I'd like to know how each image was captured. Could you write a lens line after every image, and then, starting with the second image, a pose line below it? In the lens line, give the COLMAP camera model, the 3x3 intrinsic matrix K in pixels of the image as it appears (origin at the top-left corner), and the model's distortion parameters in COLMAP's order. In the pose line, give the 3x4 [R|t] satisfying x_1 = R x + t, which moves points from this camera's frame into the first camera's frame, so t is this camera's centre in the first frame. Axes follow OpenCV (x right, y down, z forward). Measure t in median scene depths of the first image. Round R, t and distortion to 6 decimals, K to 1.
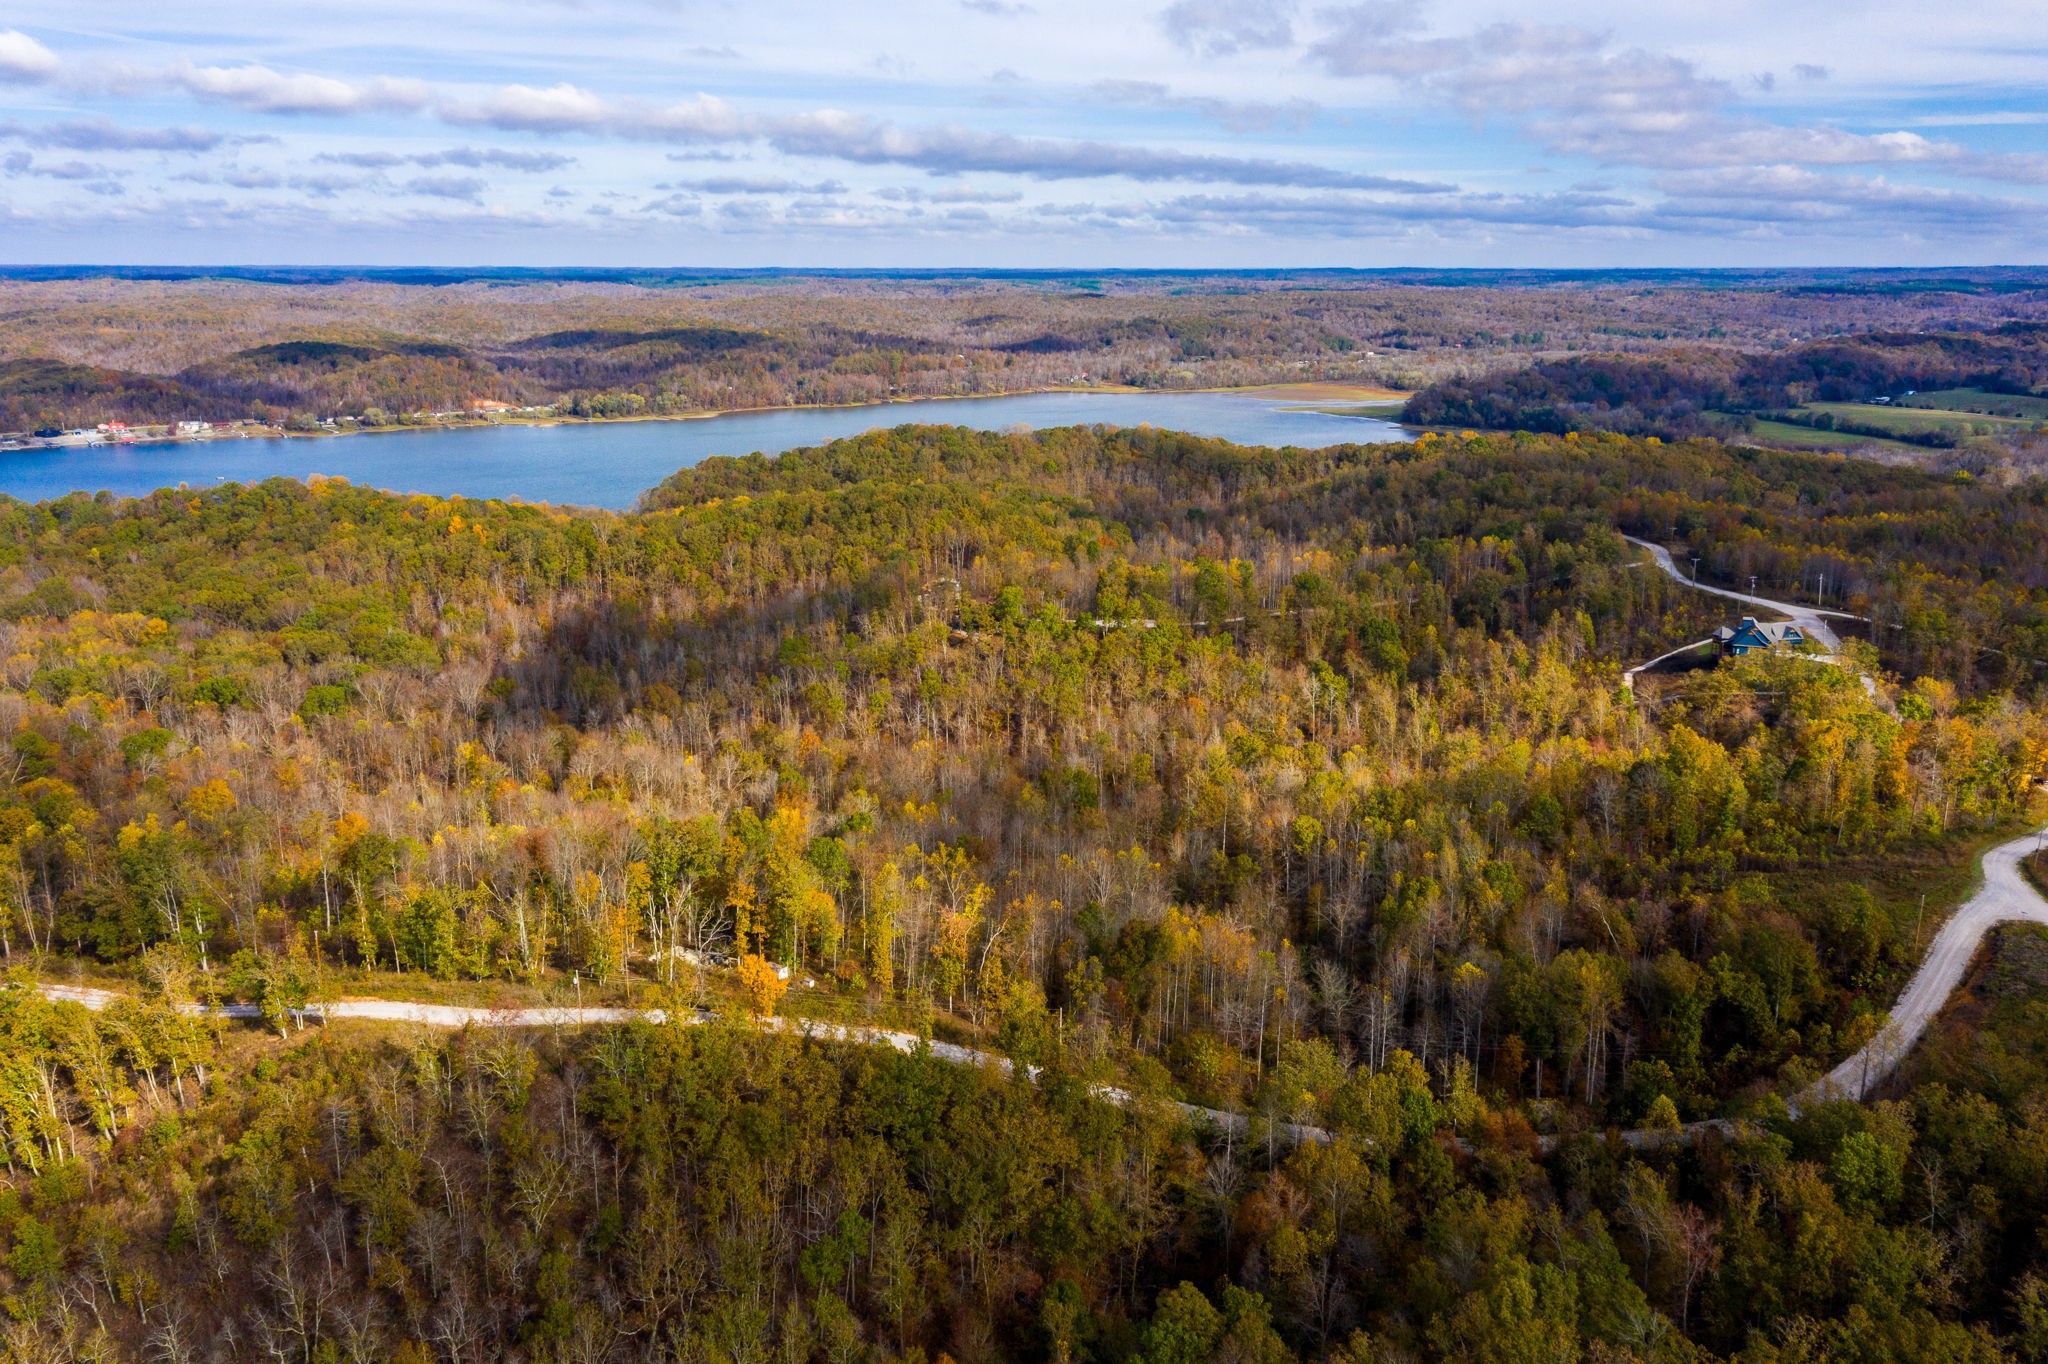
lens RADIAL K [[1613.0, 0, 1025.9], [0, 1613.0, 751.1], [0, 0, 1]] dist [-0.007175, 0.007499]
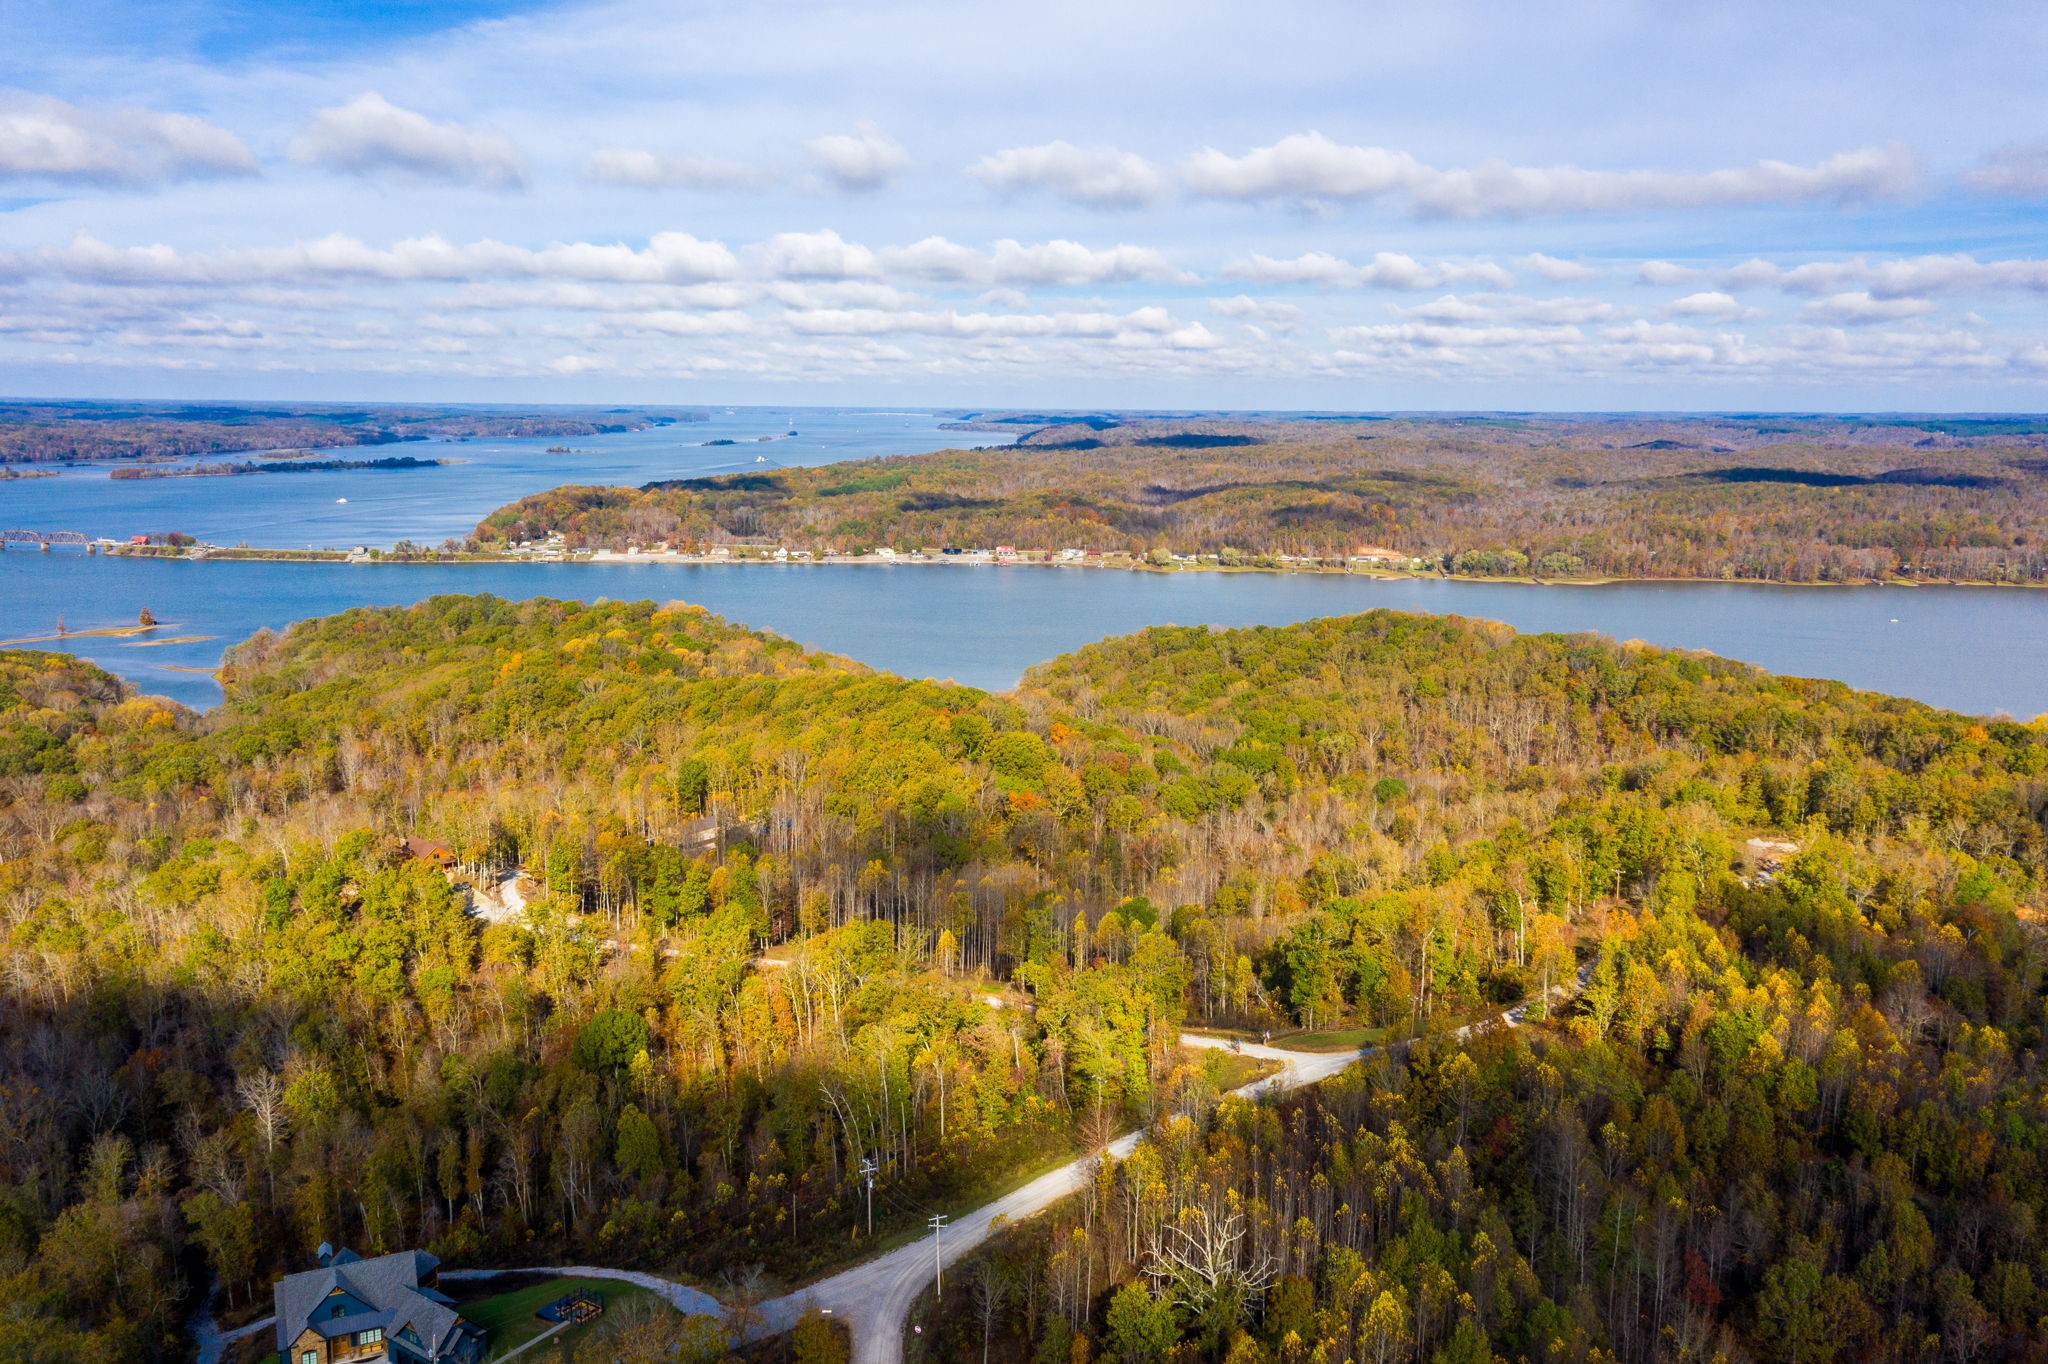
lens RADIAL K [[1628.3, 0, 1023.8], [0, 1628.3, 708.5], [0, 0, 1]] dist [-0.001658, 0.021229]
pose [[0.692199, 0.133155, -0.709317, 0.181420], [-0.211501, 0.977108, -0.022971, -0.052977], [0.690020, 0.165922, 0.704516, 0.178039]]
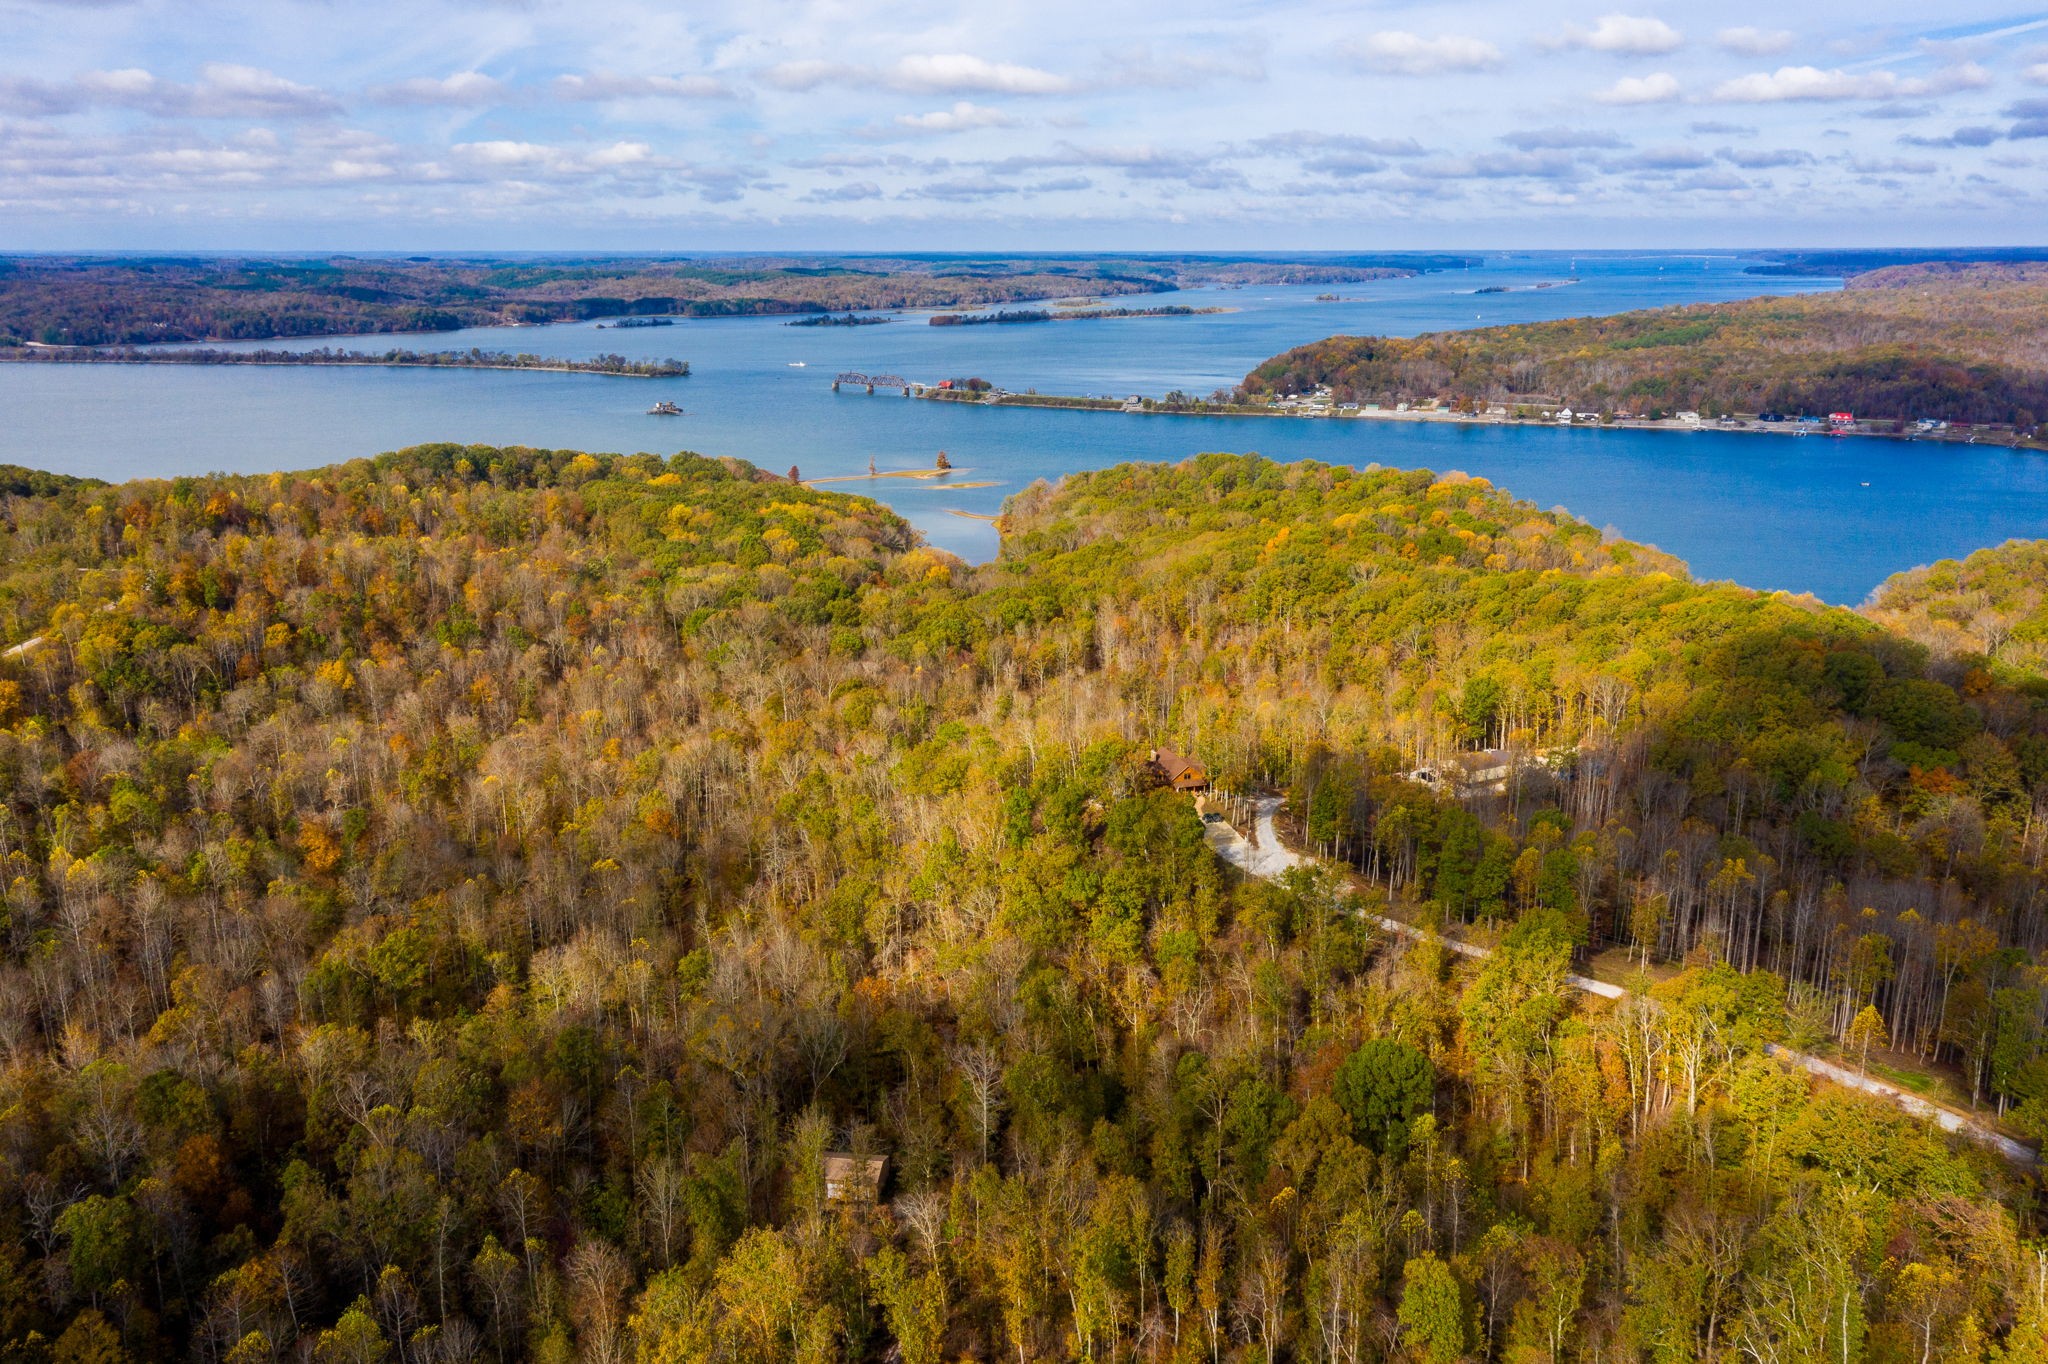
lens RADIAL K [[1635.9, 0, 1031.2], [0, 1635.9, 687.7], [0, 0, 1]] dist [0.010626, 0.007509]
pose [[0.311150, 0.239947, -0.919571, 0.147027], [-0.266559, 0.950796, 0.157900, -0.056843], [0.912213, 0.195989, 0.359801, 0.191375]]
